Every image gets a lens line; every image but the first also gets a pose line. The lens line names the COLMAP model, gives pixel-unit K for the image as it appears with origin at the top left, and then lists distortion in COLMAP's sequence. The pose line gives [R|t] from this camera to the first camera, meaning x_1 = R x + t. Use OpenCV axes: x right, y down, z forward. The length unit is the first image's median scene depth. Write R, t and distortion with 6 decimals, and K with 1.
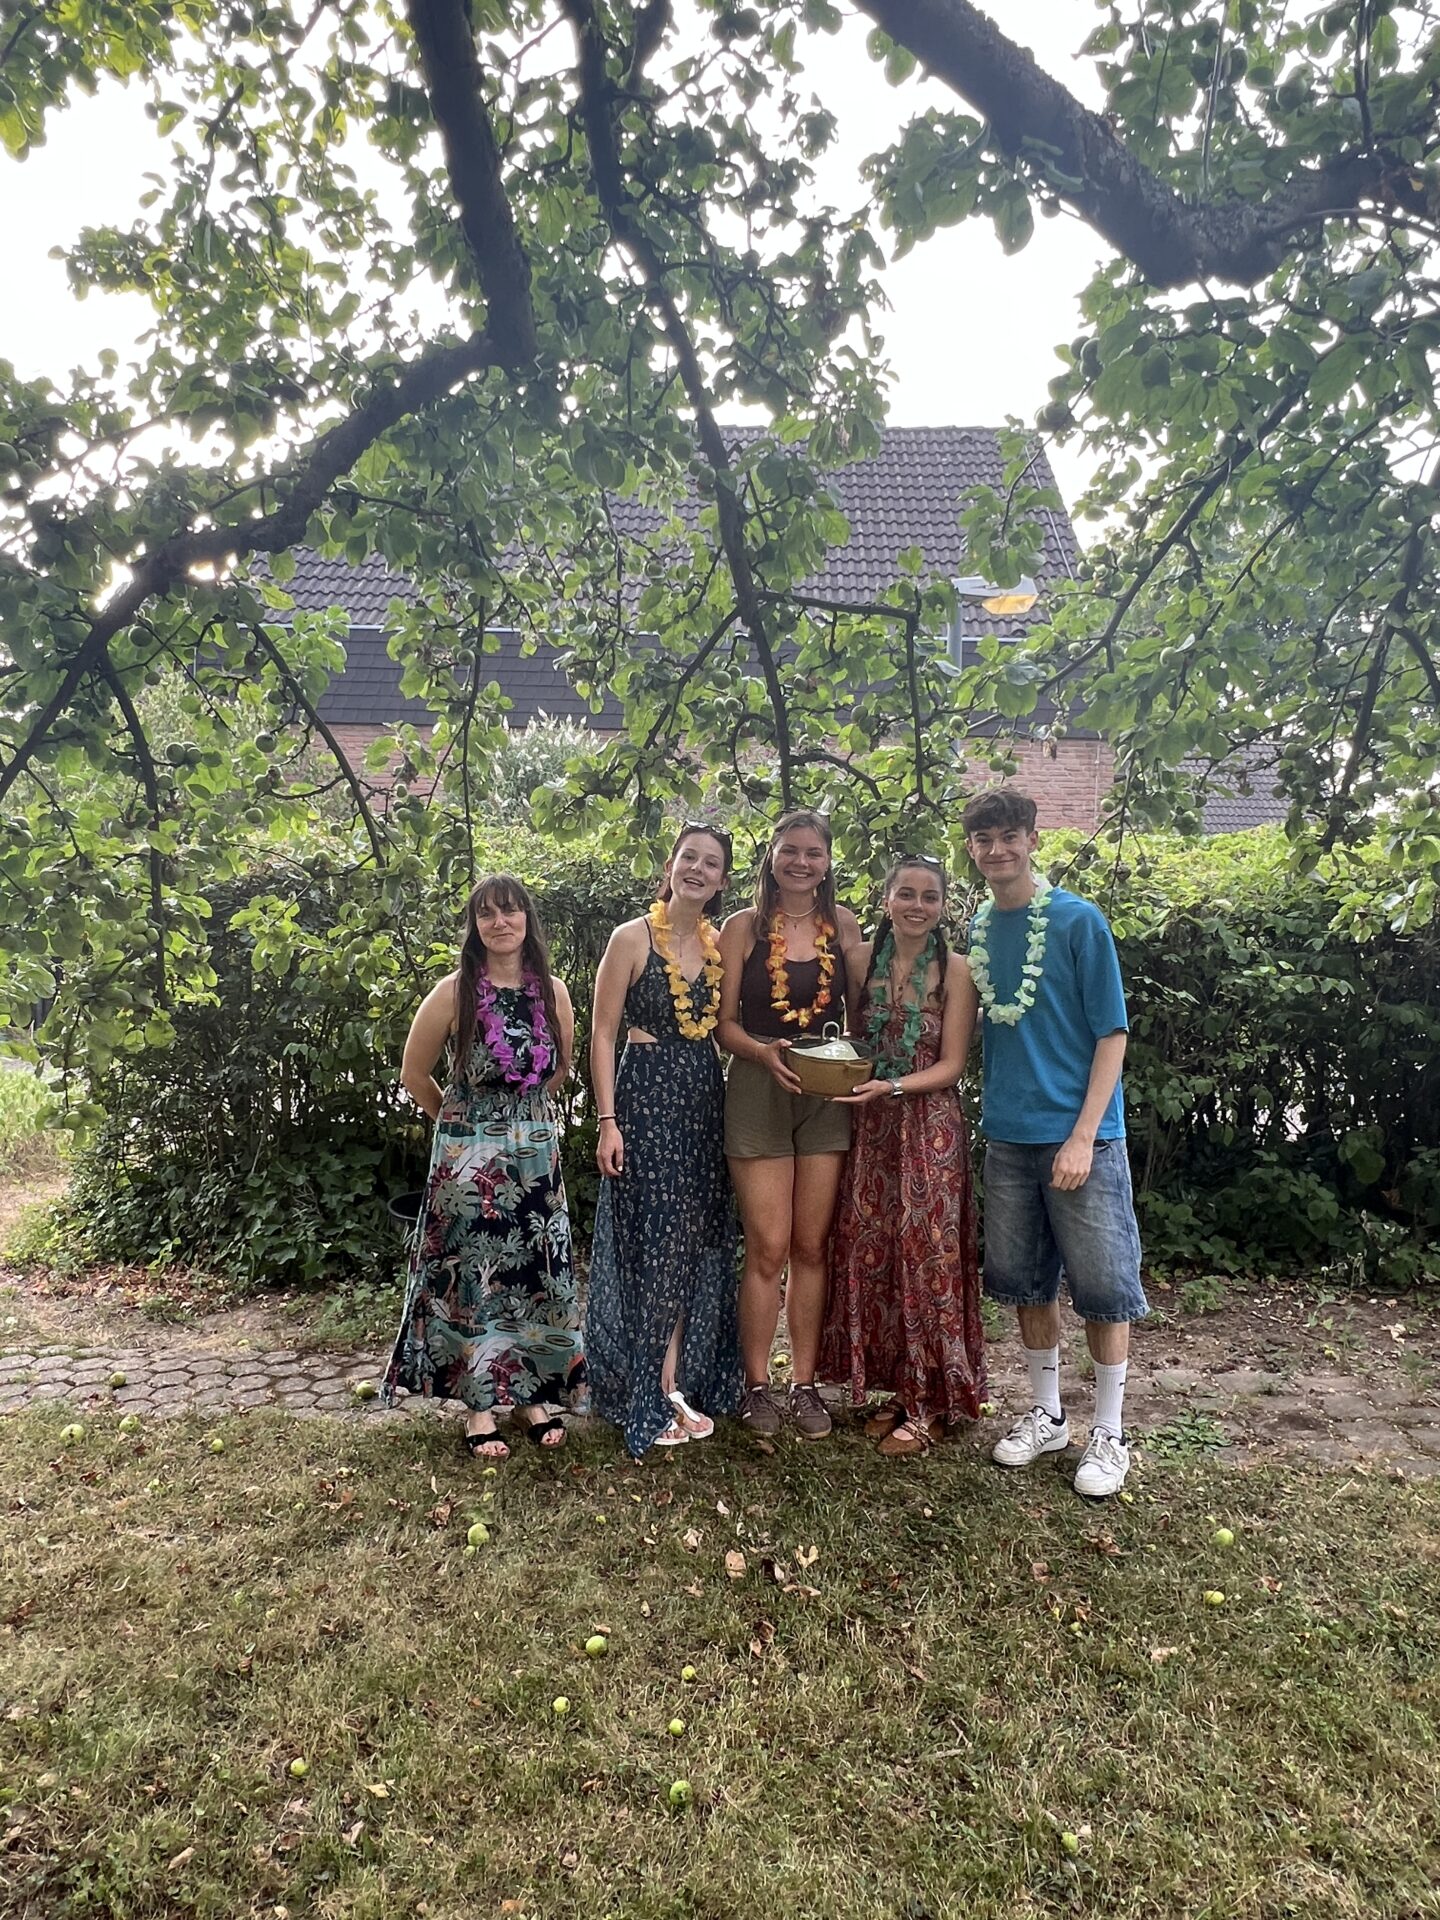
lens RADIAL K [[1211.1, 0, 720.0], [0, 1211.1, 960.0], [0, 0, 1]] dist [-0.003299, 0.003235]
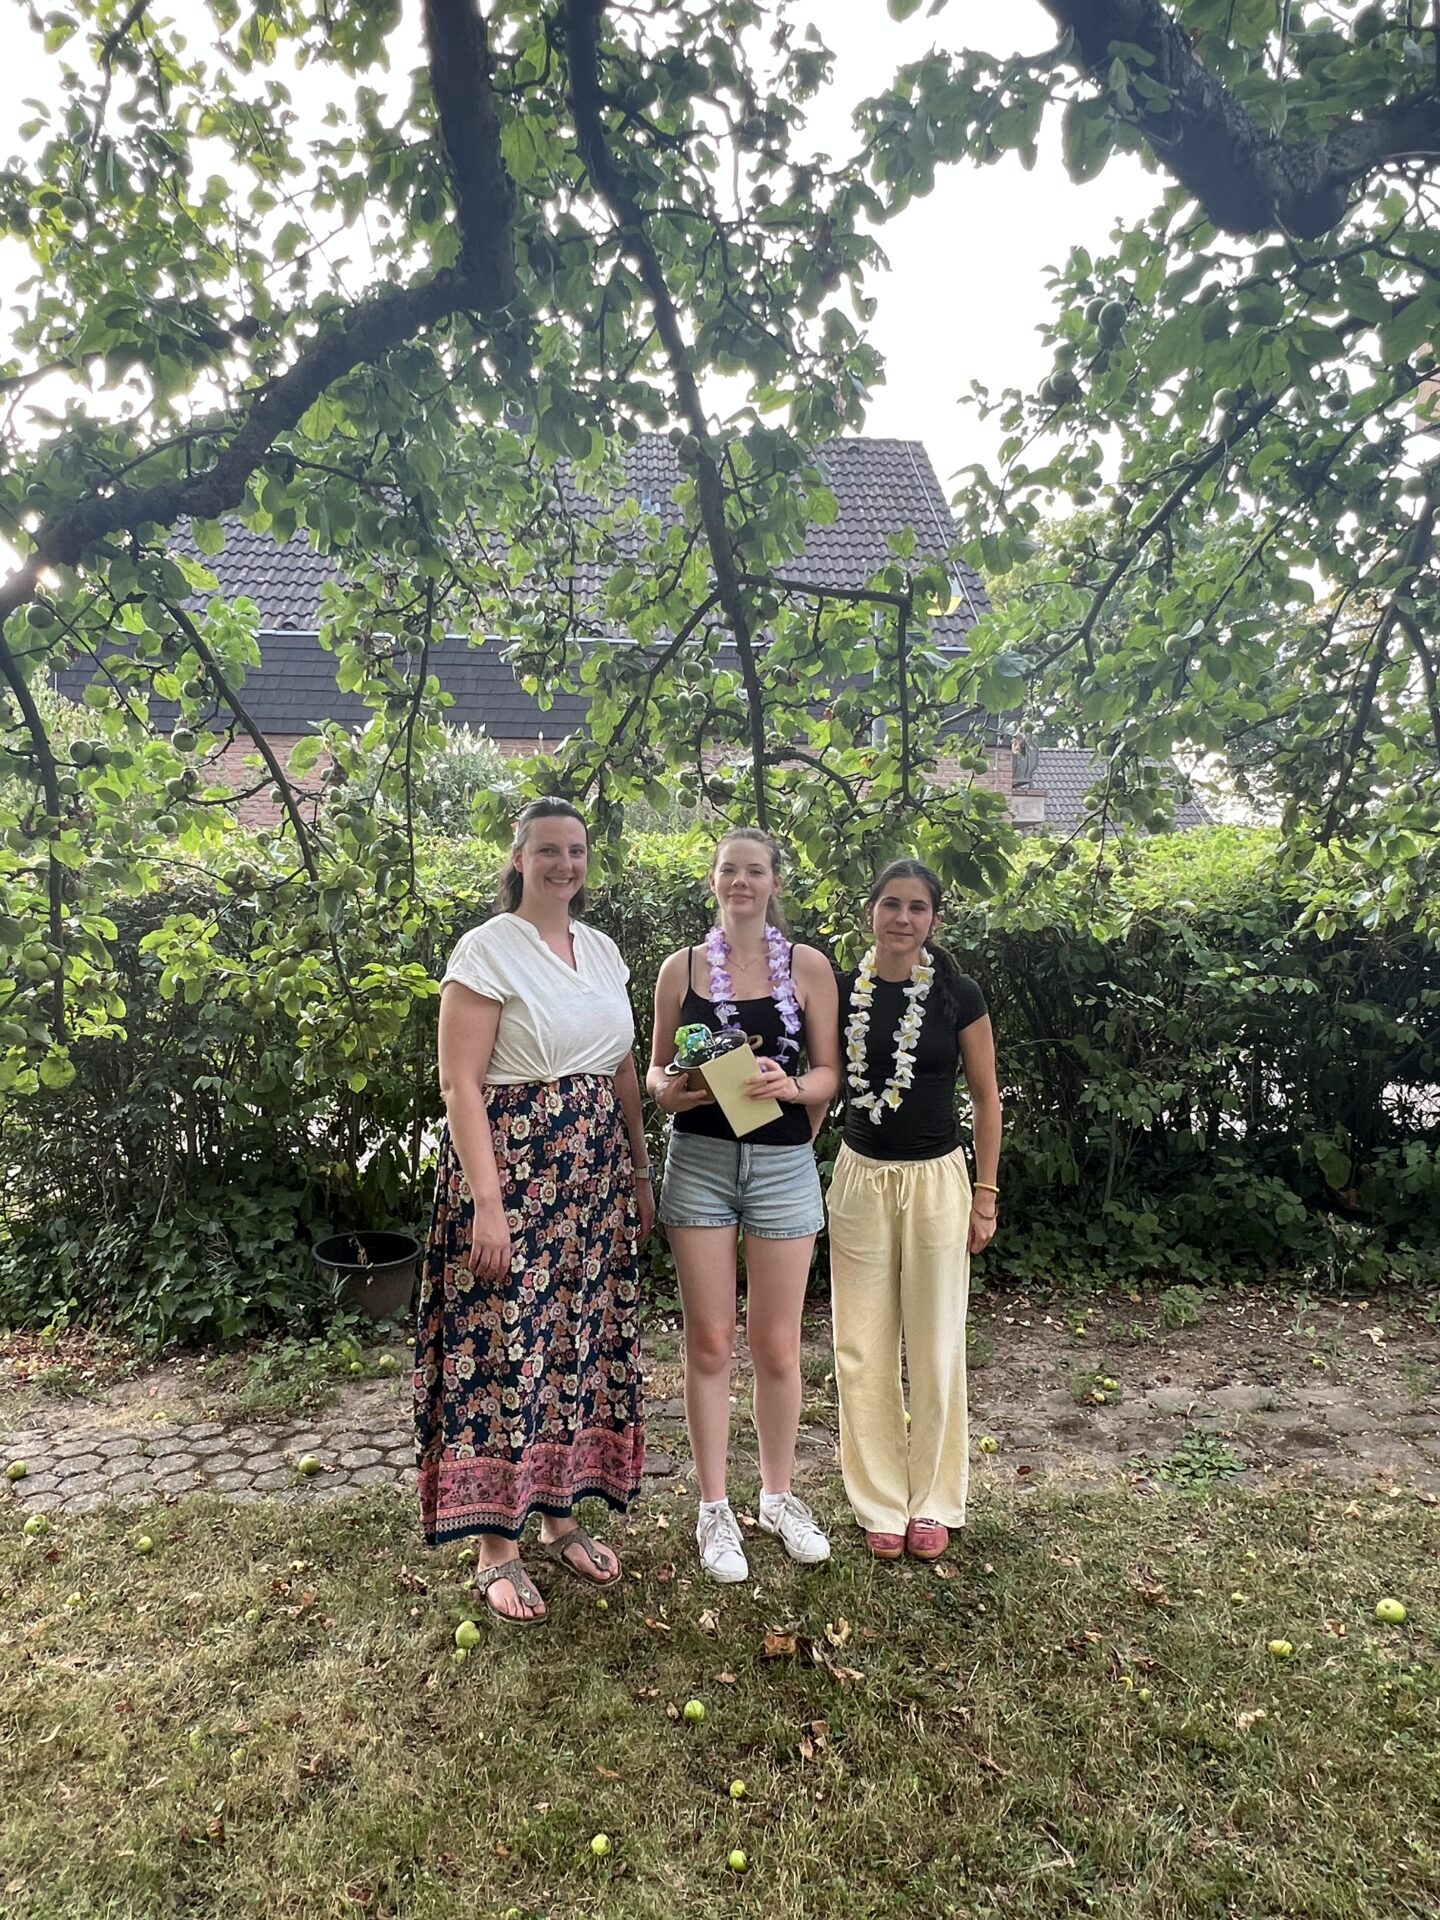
lens RADIAL K [[1211.1, 0, 720.0], [0, 1211.1, 960.0], [0, 0, 1]] dist [-0.003299, 0.003235]
pose [[0.994924, -0.021994, 0.098201, -0.074466], [0.022975, 0.999697, -0.008868, -0.002598], [-0.097976, 0.011079, 0.995127, 0.081228]]
